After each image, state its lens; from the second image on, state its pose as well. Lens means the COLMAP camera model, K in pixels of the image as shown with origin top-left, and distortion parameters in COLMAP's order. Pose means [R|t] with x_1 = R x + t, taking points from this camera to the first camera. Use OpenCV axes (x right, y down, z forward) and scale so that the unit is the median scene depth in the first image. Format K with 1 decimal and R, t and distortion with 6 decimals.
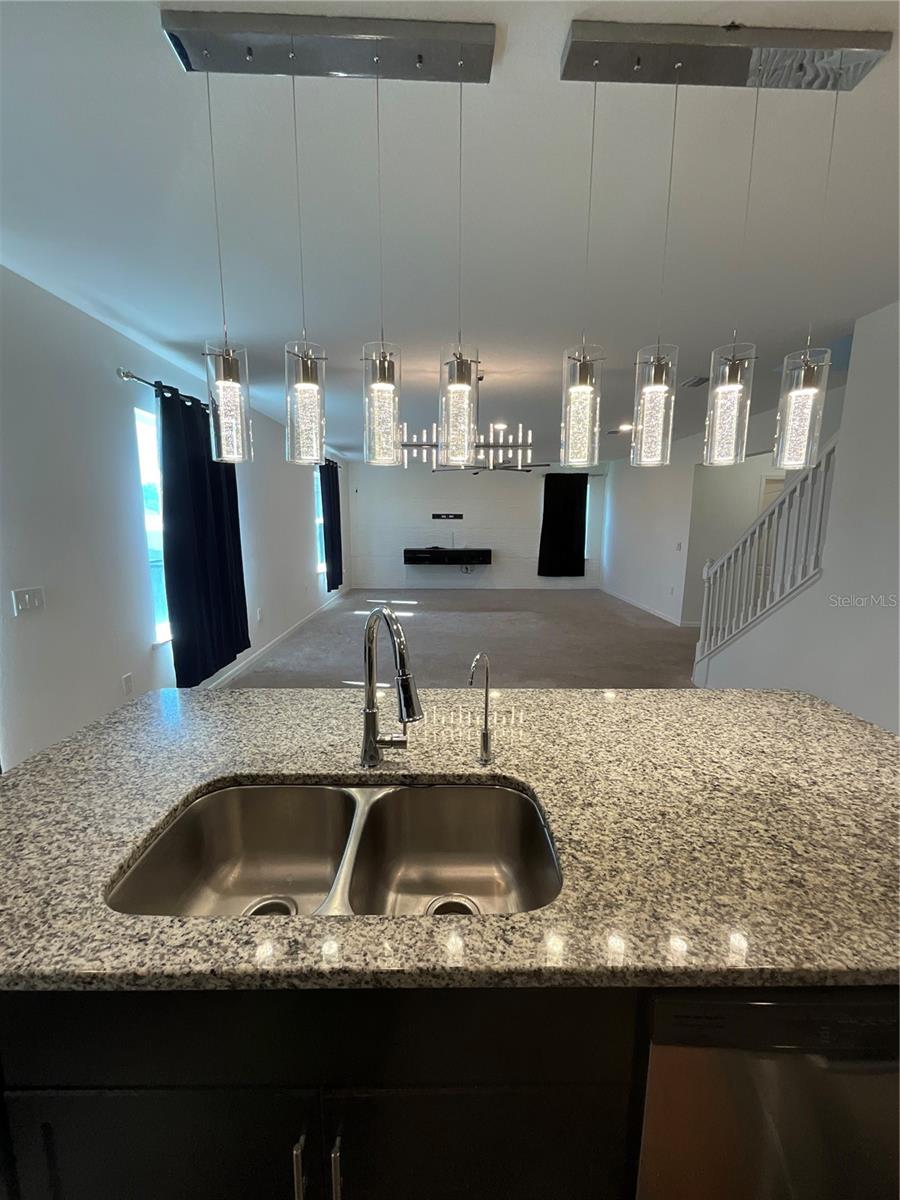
lens RADIAL K [[486.7, 0, 450.0], [0, 486.7, 600.0], [0, 0, 1]] dist [-0.003448, 0.000264]
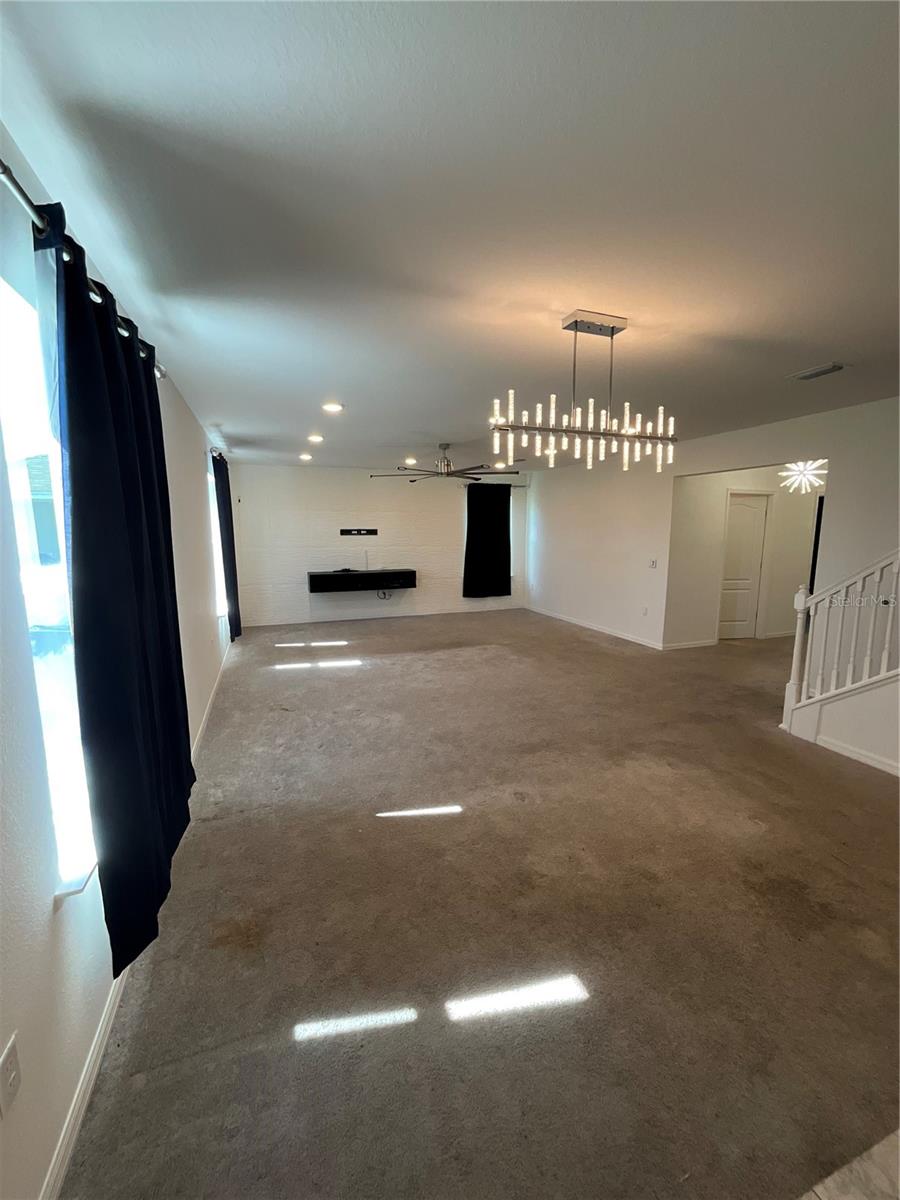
lens RADIAL K [[486.7, 0, 450.0], [0, 486.7, 600.0], [0, 0, 1]] dist [-0.003448, 0.000264]
pose [[0.941832, -0.055289, 0.331506, -0.182982], [0.062407, 0.997992, -0.010856, -0.049602], [-0.330240, 0.030913, 0.943391, 0.225220]]
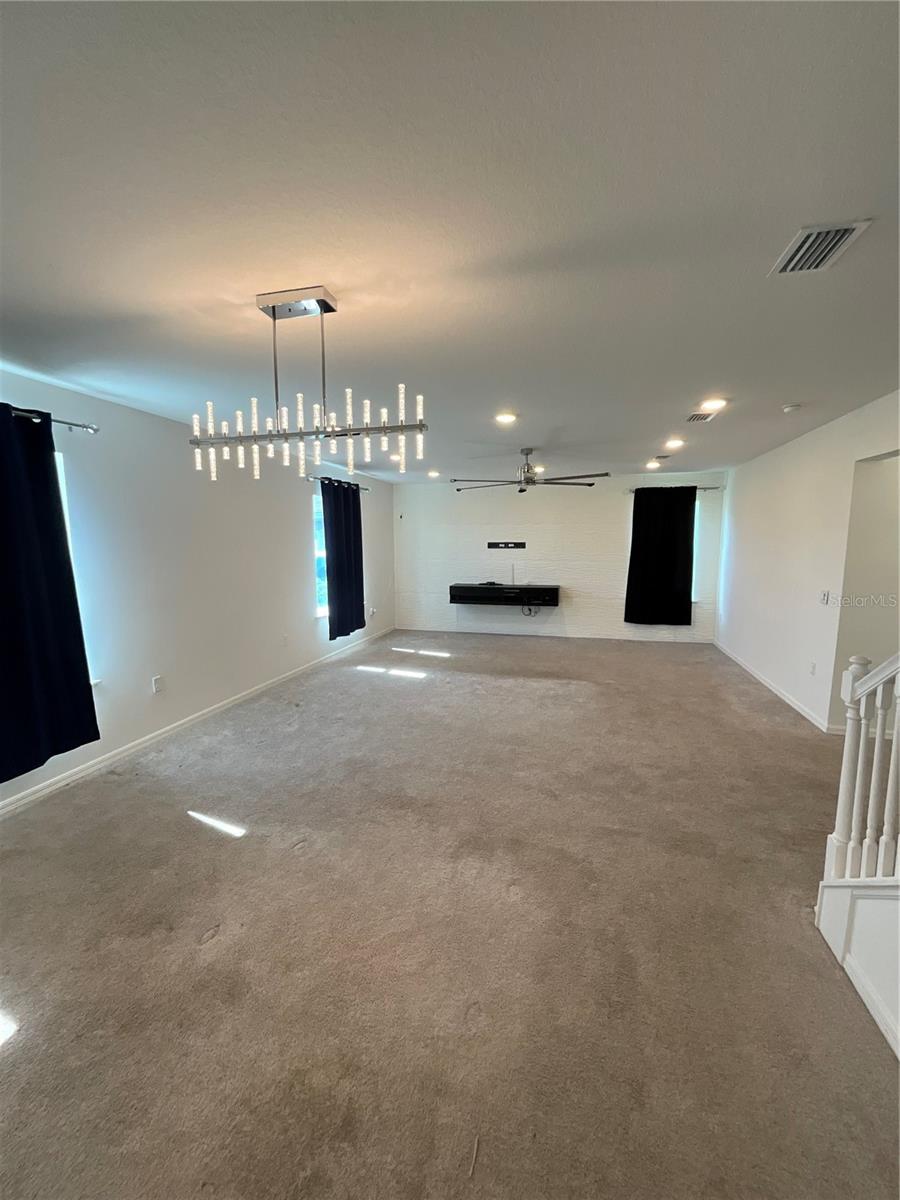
lens RADIAL K [[486.7, 0, 450.0], [0, 486.7, 600.0], [0, 0, 1]] dist [-0.003448, 0.000264]
pose [[0.962702, 0.025019, -0.269403, 0.163161], [-0.037281, 0.998484, -0.040493, -0.058248], [0.267981, 0.049026, 0.962176, 0.262265]]
